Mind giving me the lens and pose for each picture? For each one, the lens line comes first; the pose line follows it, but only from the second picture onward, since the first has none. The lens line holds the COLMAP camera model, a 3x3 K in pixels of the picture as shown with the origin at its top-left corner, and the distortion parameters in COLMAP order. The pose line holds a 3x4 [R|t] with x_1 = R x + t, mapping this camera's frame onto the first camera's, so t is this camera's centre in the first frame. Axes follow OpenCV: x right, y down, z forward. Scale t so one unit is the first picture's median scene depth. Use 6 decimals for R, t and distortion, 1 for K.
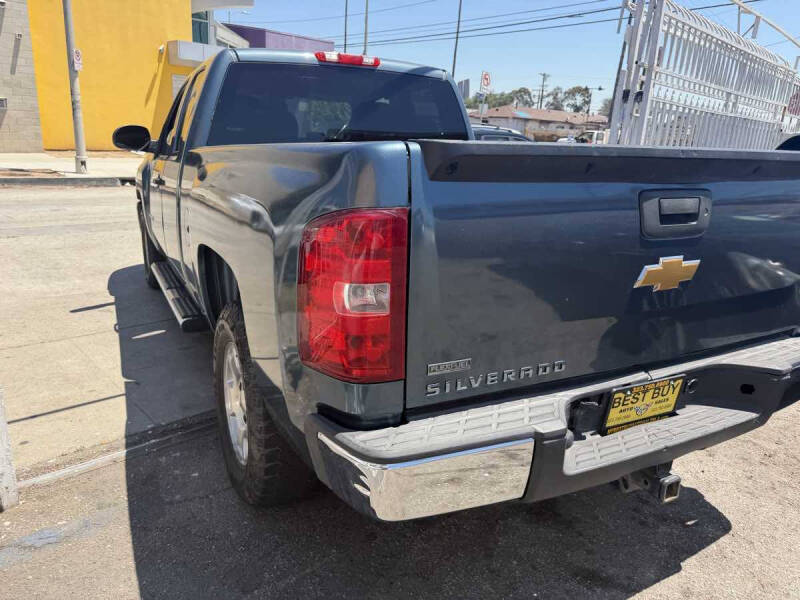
lens RADIAL K [[560.8, 0, 396.9], [0, 560.8, 299.8], [0, 0, 1]] dist [-0.000308, -0.004696]
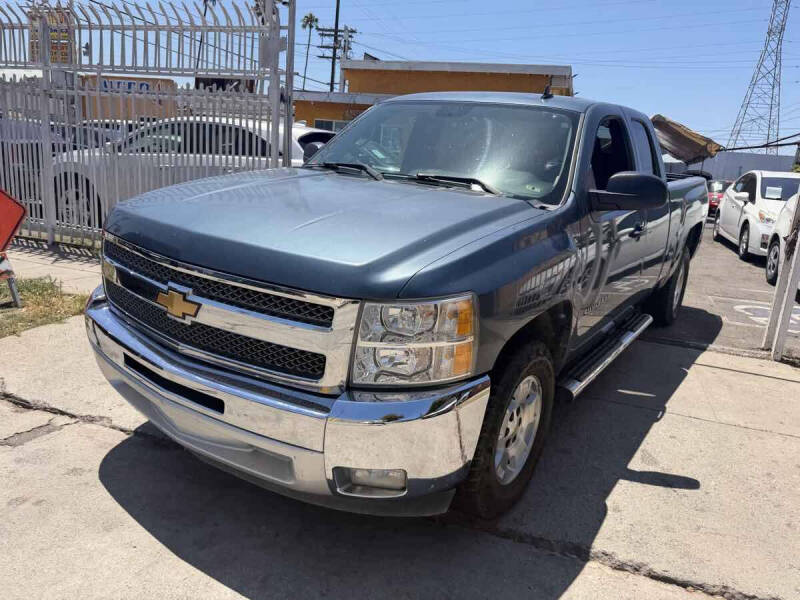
lens RADIAL K [[558.2, 0, 401.5], [0, 558.2, 298.2], [0, 0, 1]] dist [0.007163, -0.006881]
pose [[-0.448642, -0.273603, 0.850800, -1.218081], [0.162657, 0.911088, 0.378763, -0.602337], [-0.878785, 0.308318, -0.364249, 1.957990]]
